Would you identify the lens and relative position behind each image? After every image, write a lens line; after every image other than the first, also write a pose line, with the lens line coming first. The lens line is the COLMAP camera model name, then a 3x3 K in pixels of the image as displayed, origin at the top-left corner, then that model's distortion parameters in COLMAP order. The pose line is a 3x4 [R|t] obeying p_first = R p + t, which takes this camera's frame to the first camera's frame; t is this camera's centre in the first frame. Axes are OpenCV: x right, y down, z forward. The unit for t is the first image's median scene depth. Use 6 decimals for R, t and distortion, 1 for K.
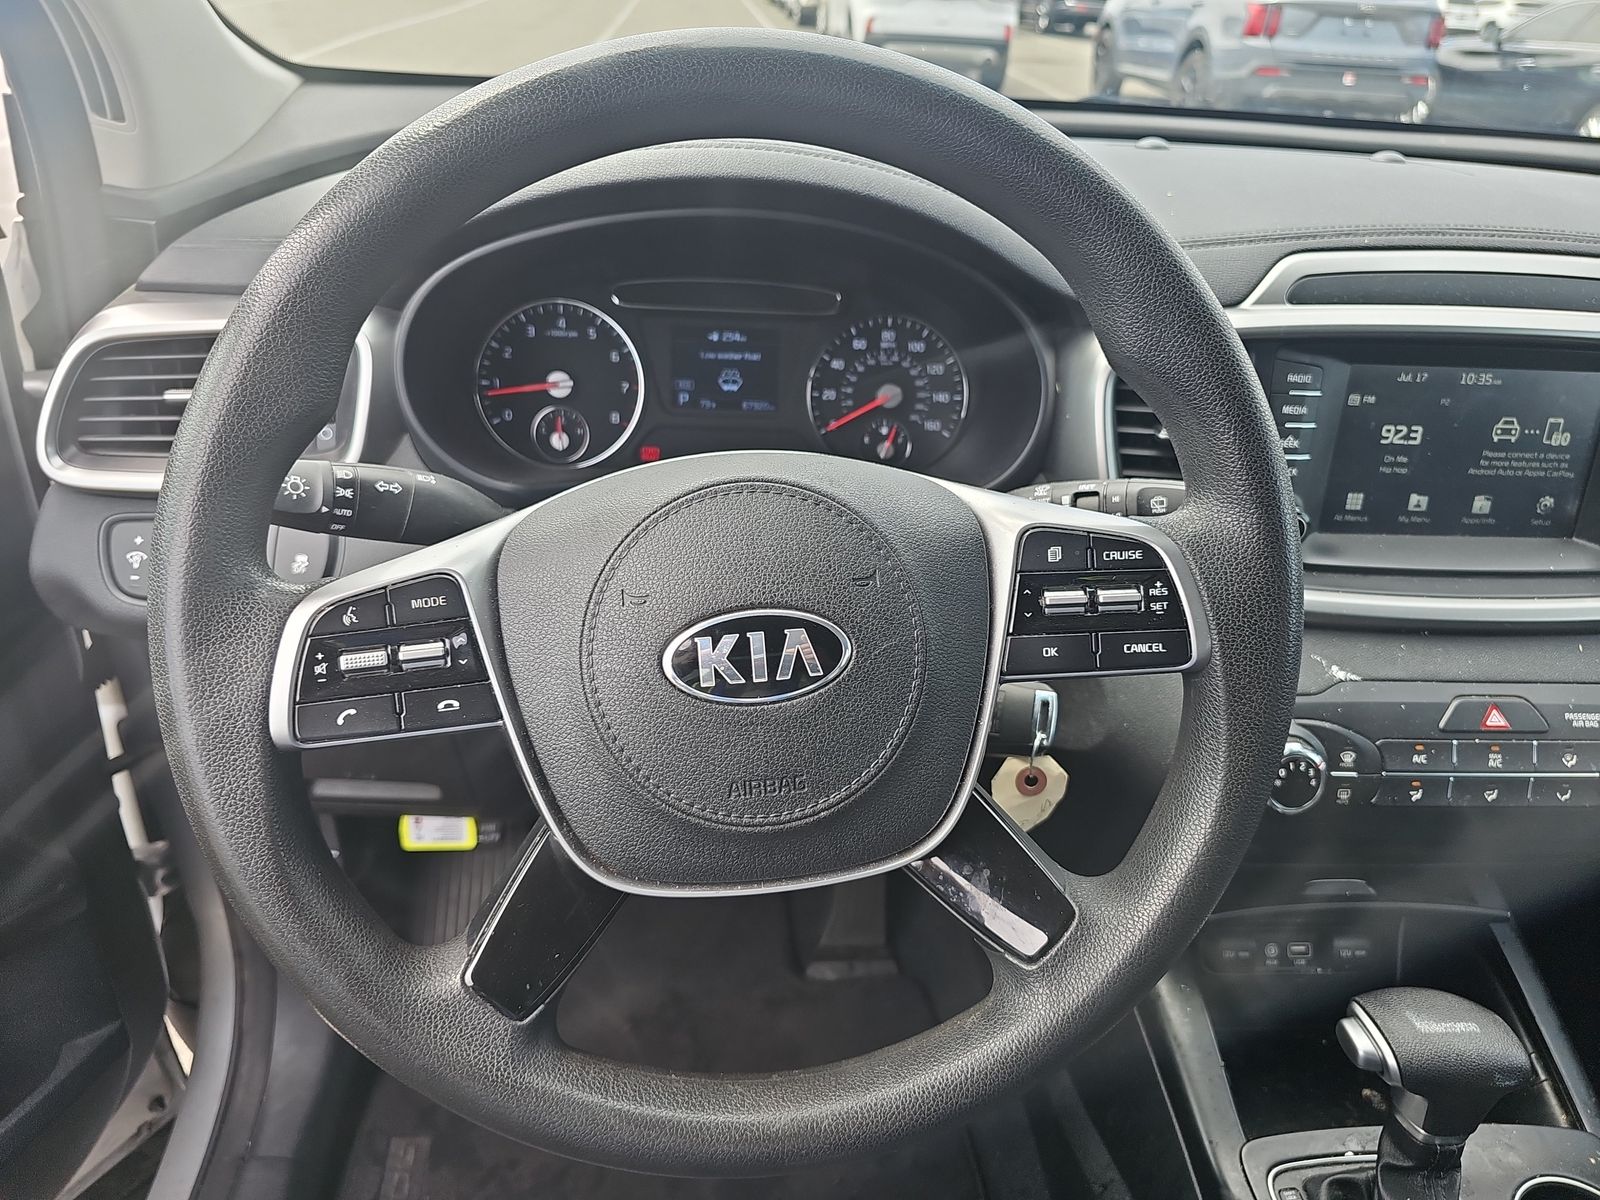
lens RADIAL K [[1059.7, 0, 792.3], [0, 1059.7, 609.5], [0, 0, 1]] dist [0.029557, -0.021897]
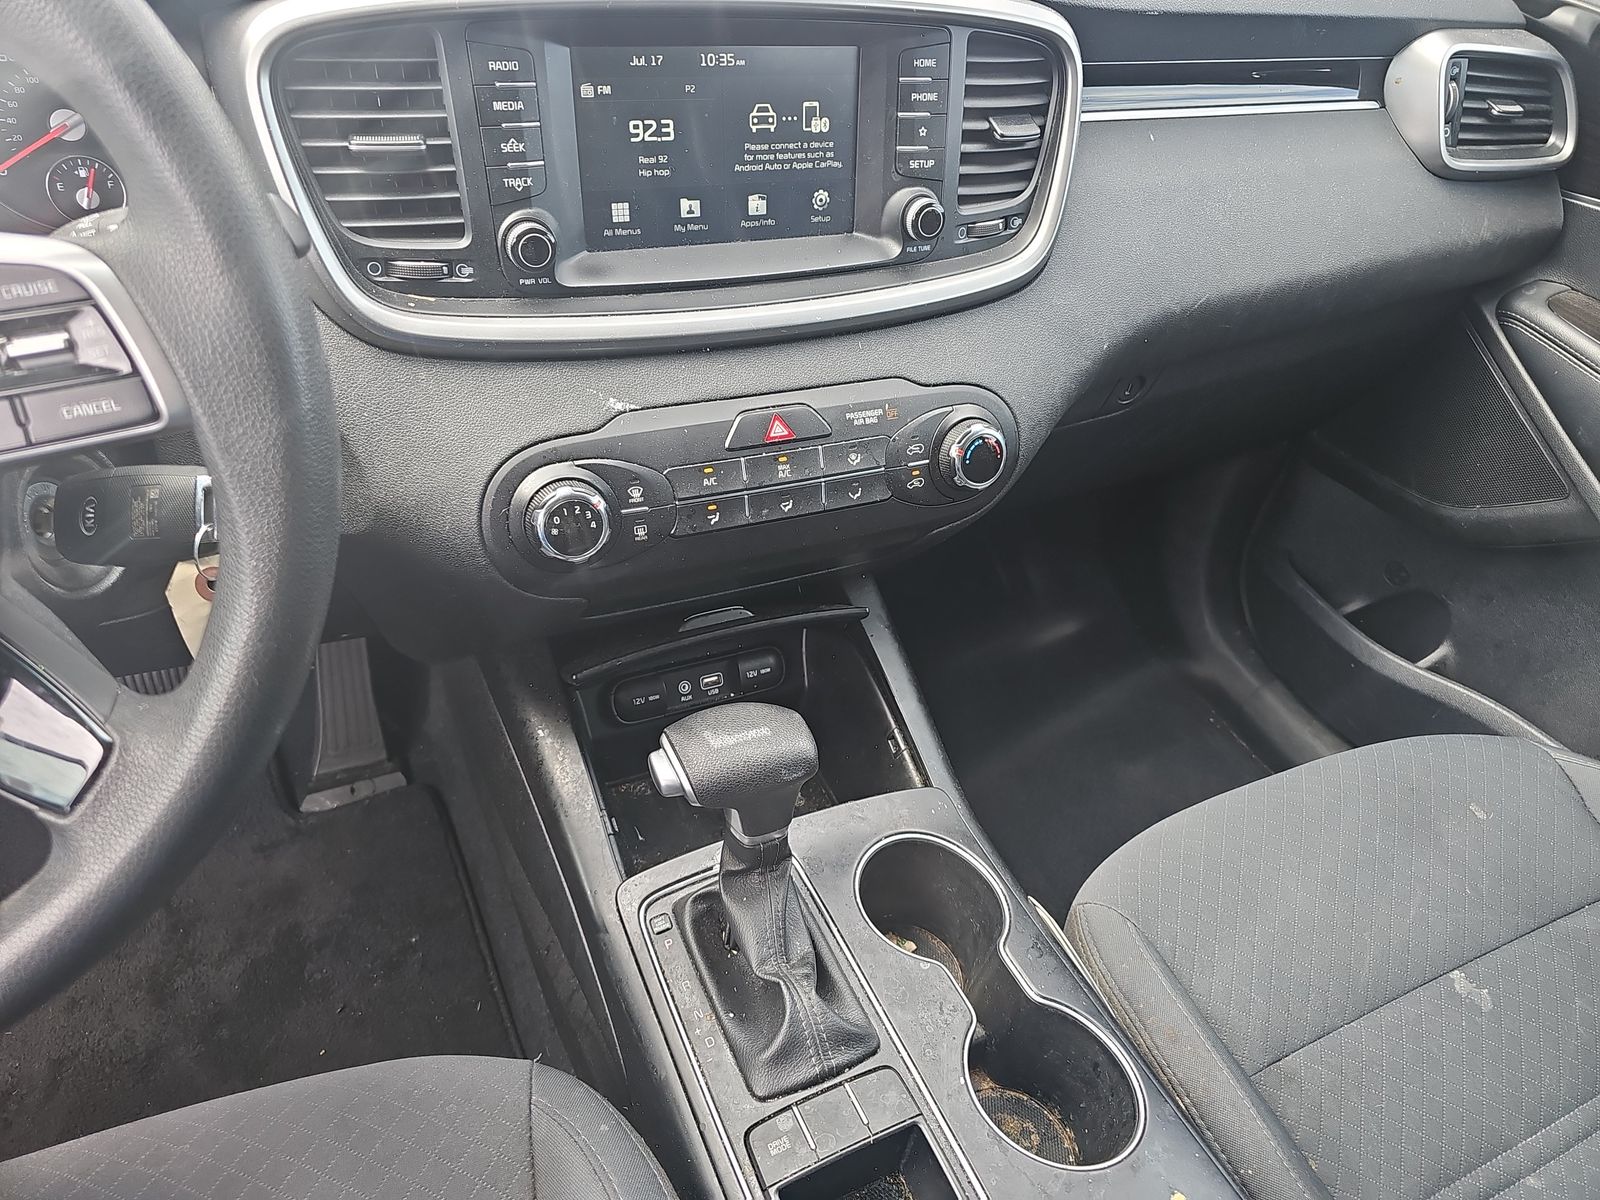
lens RADIAL K [[1059.7, 0, 770.1], [0, 1059.7, 595.5], [0, 0, 1]] dist [0.029557, -0.021897]
pose [[0.938083, -0.193441, 0.287368, 0.327948], [0.134900, 0.968070, 0.211289, 0.041632], [-0.319065, -0.159441, 0.934225, 0.057820]]
